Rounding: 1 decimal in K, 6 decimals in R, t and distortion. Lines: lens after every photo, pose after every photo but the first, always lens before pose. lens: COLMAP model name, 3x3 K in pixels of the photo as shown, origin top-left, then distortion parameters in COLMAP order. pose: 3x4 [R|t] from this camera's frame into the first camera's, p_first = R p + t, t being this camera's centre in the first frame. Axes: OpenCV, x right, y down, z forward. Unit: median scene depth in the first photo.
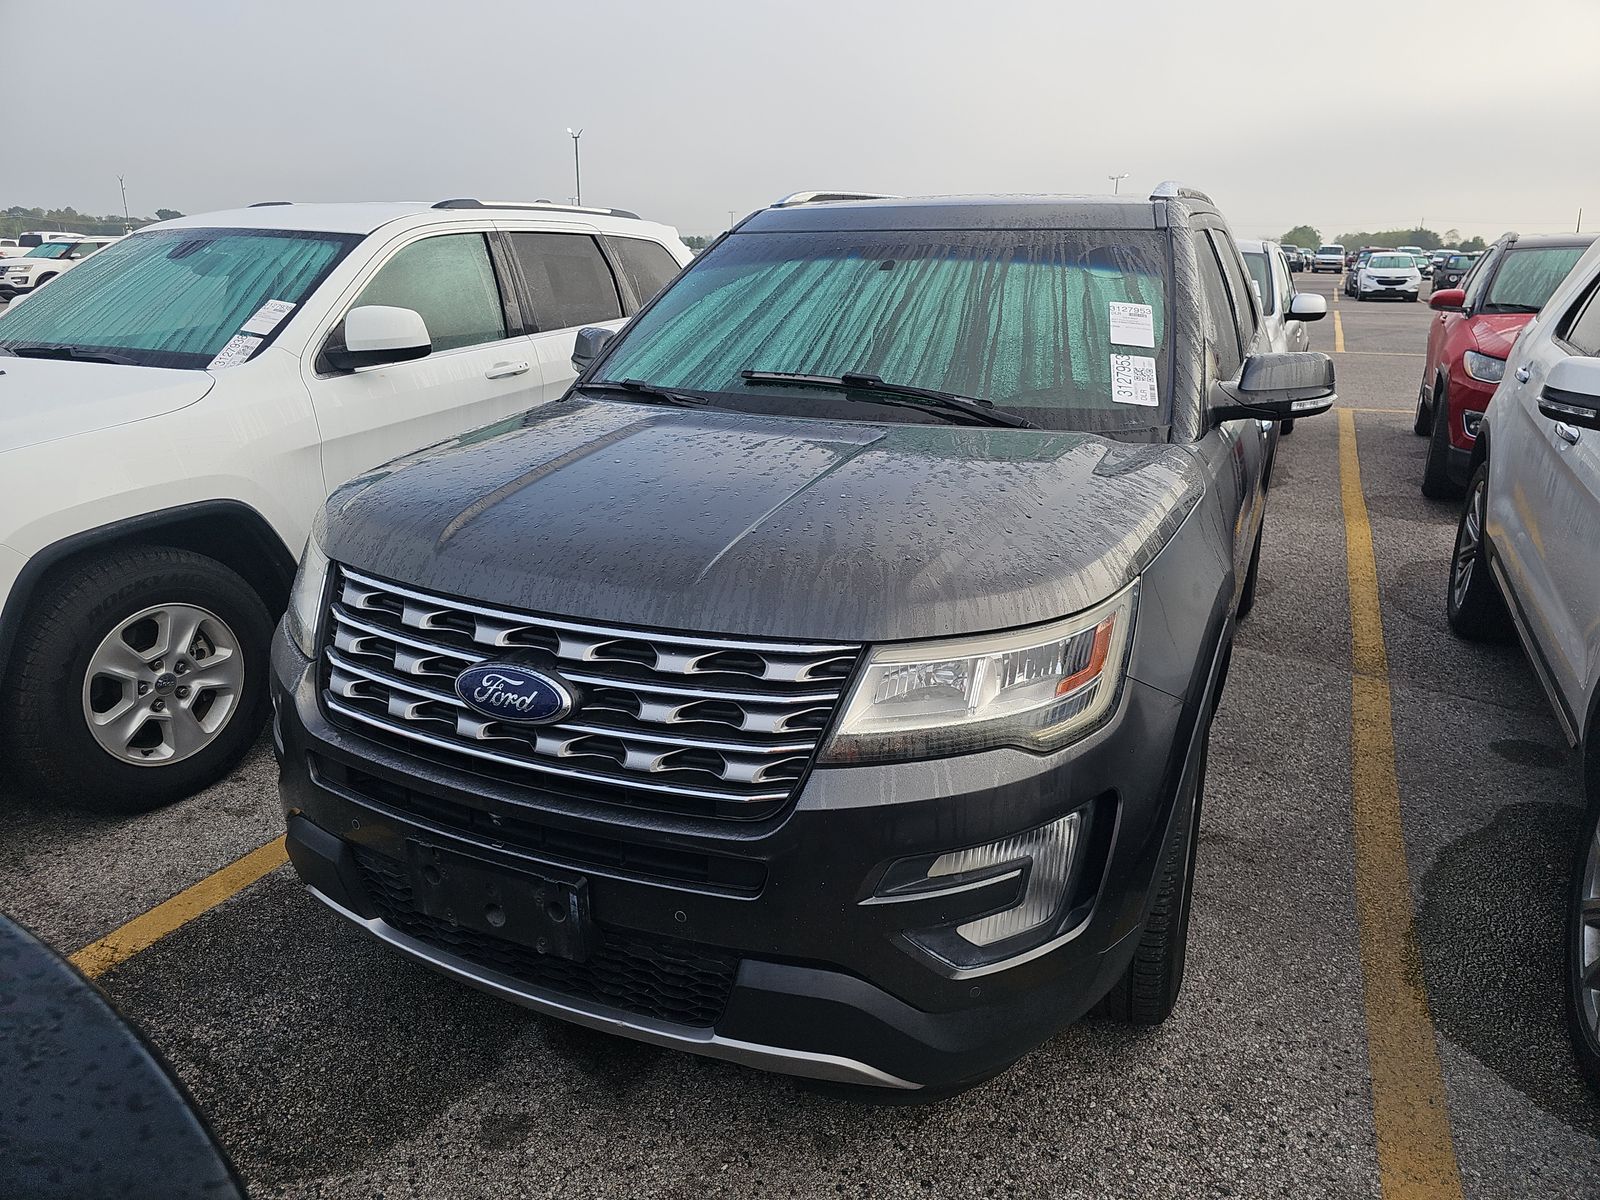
lens RADIAL K [[1074.9, 0, 804.3], [0, 1074.9, 597.1], [0, 0, 1]] dist [0.045319, -0.043026]
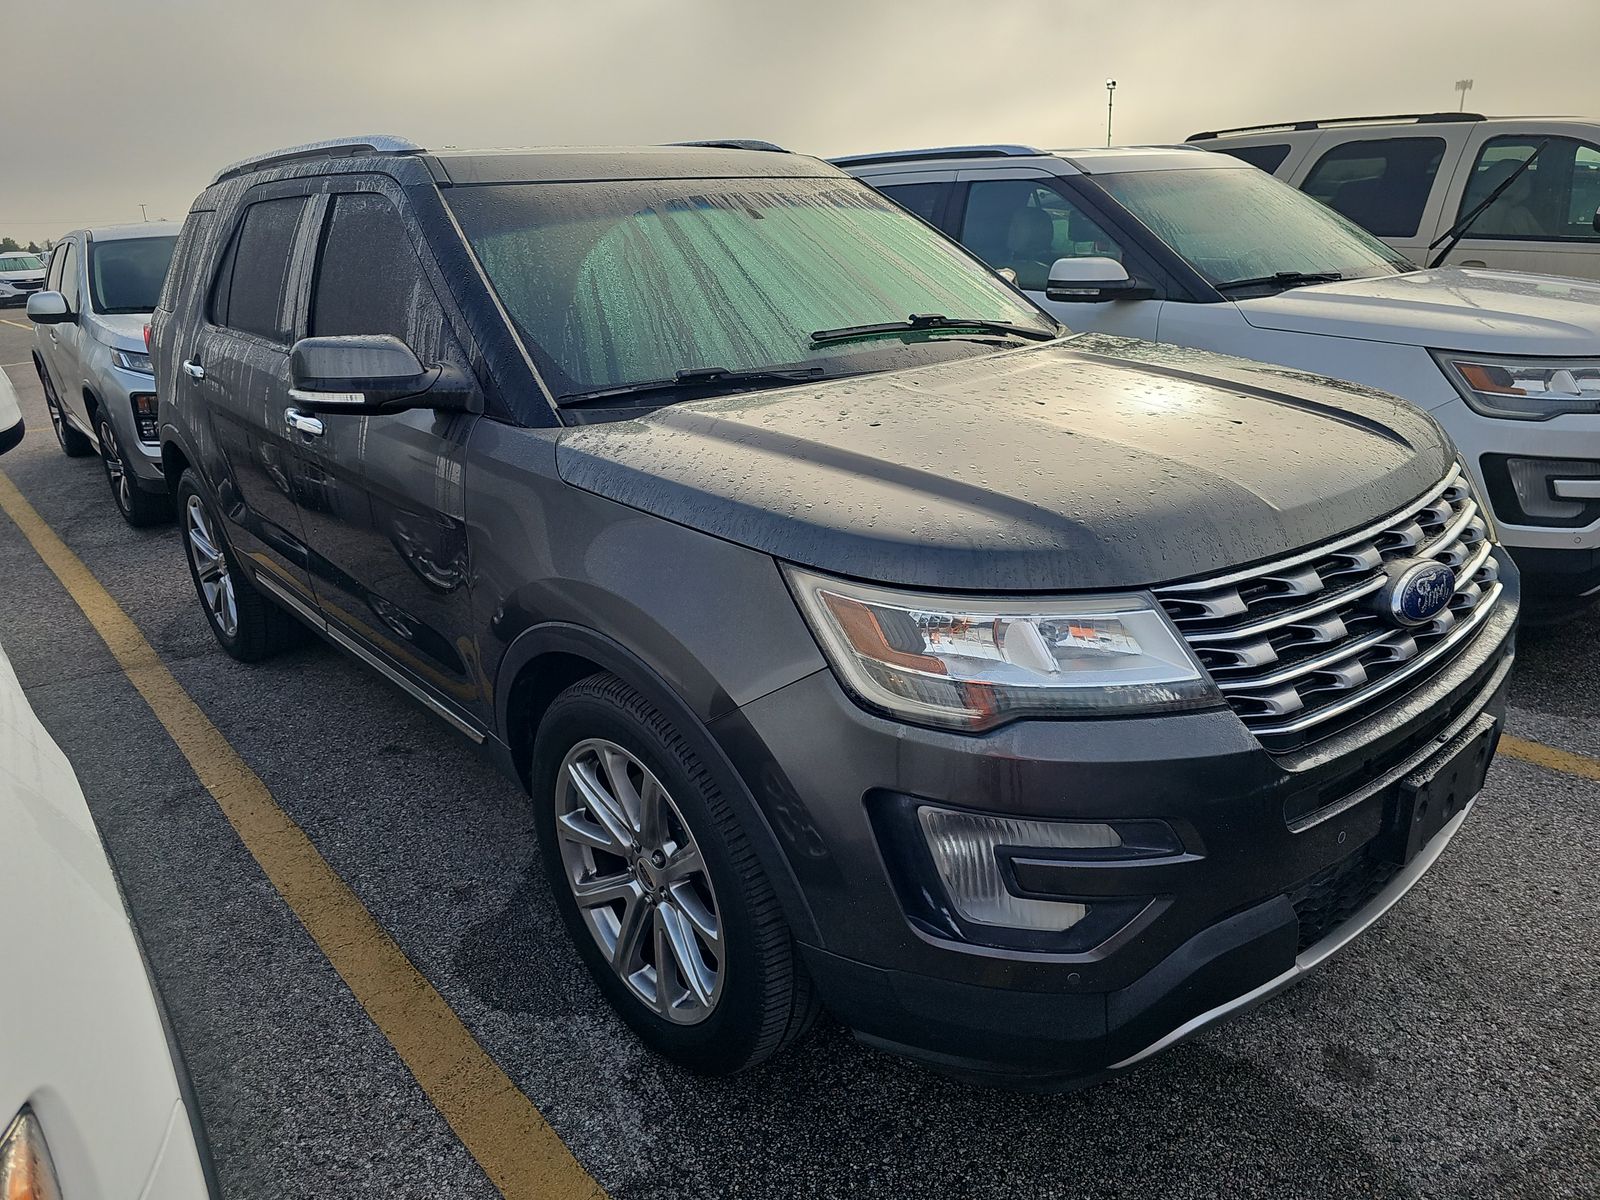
lens RADIAL K [[1074.9, 0, 827.2], [0, 1074.9, 578.5], [0, 0, 1]] dist [0.045319, -0.043026]
pose [[0.400466, -0.311706, 0.861665, -1.028915], [0.324087, 0.927763, 0.184995, -0.219985], [-0.857085, 0.205170, 0.472557, 0.744454]]
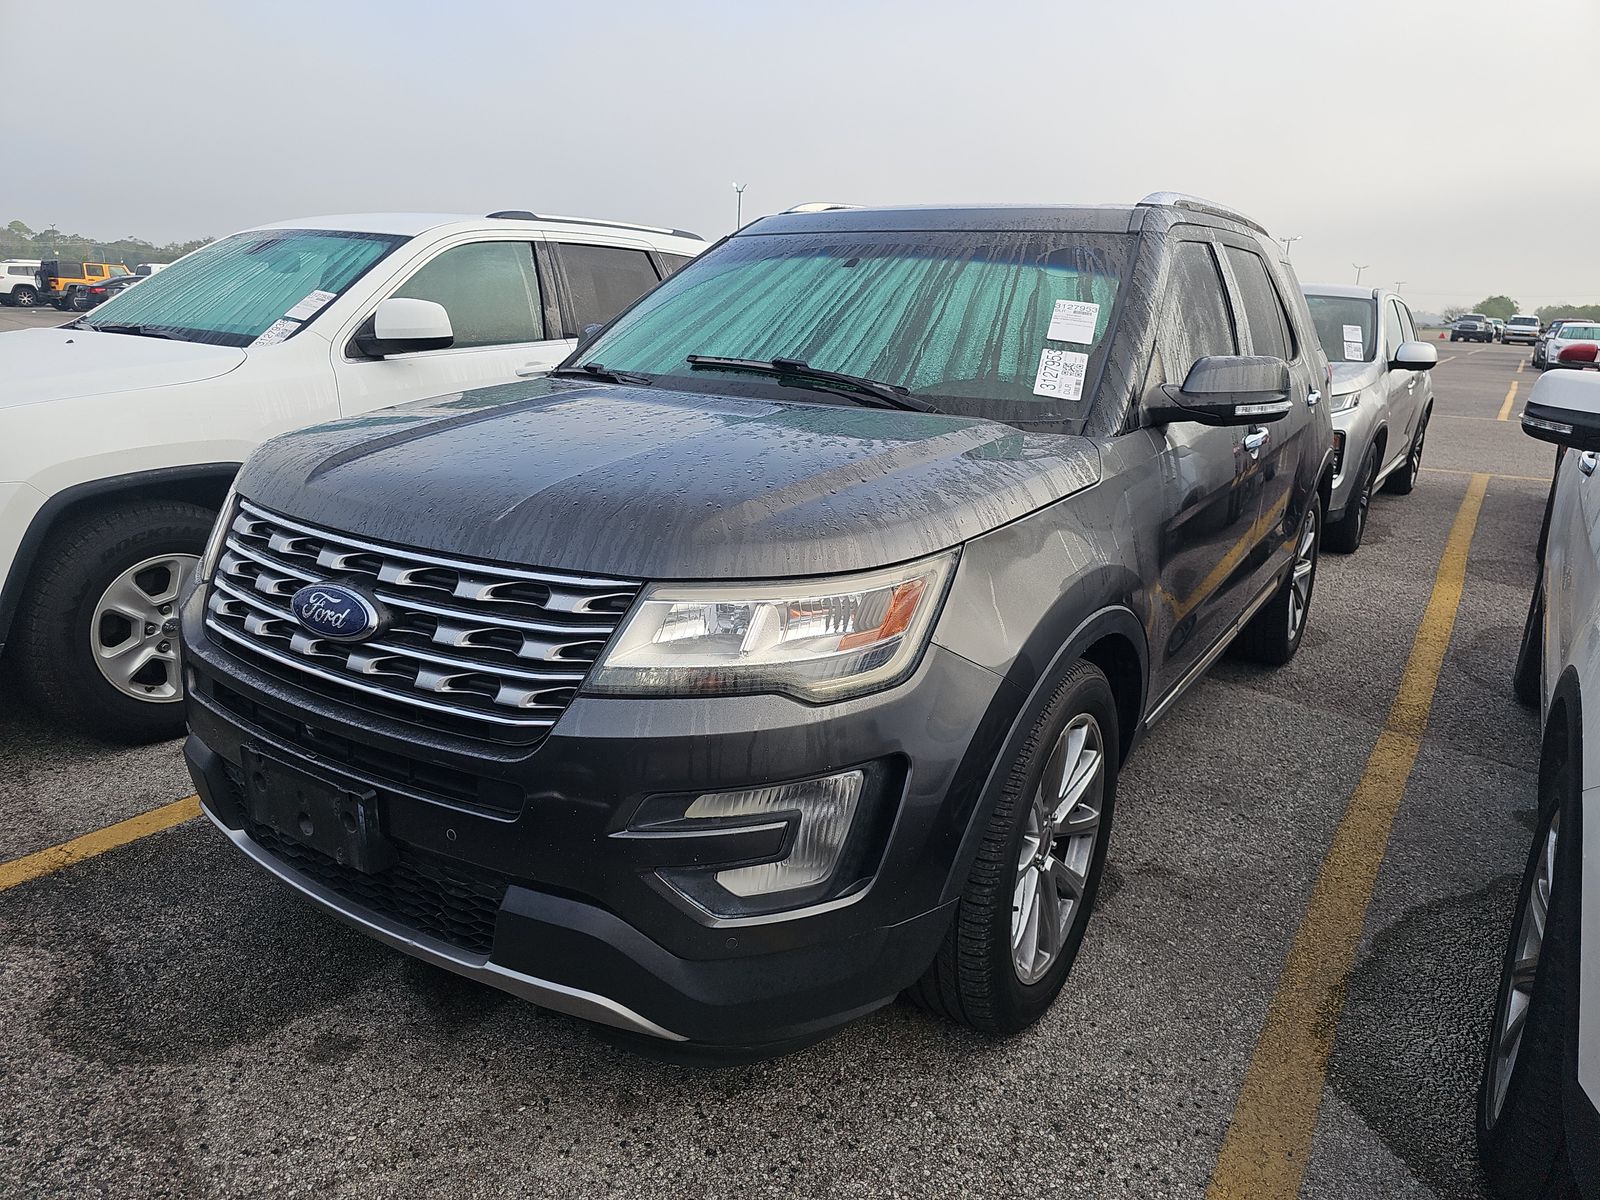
lens RADIAL K [[1074.9, 0, 782.5], [0, 1074.9, 596.6], [0, 0, 1]] dist [0.045319, -0.043026]
pose [[0.986720, 0.069923, -0.146612, 0.235113], [-0.076657, 0.996223, -0.040783, 0.063025], [0.143206, 0.051481, 0.988353, 0.014171]]
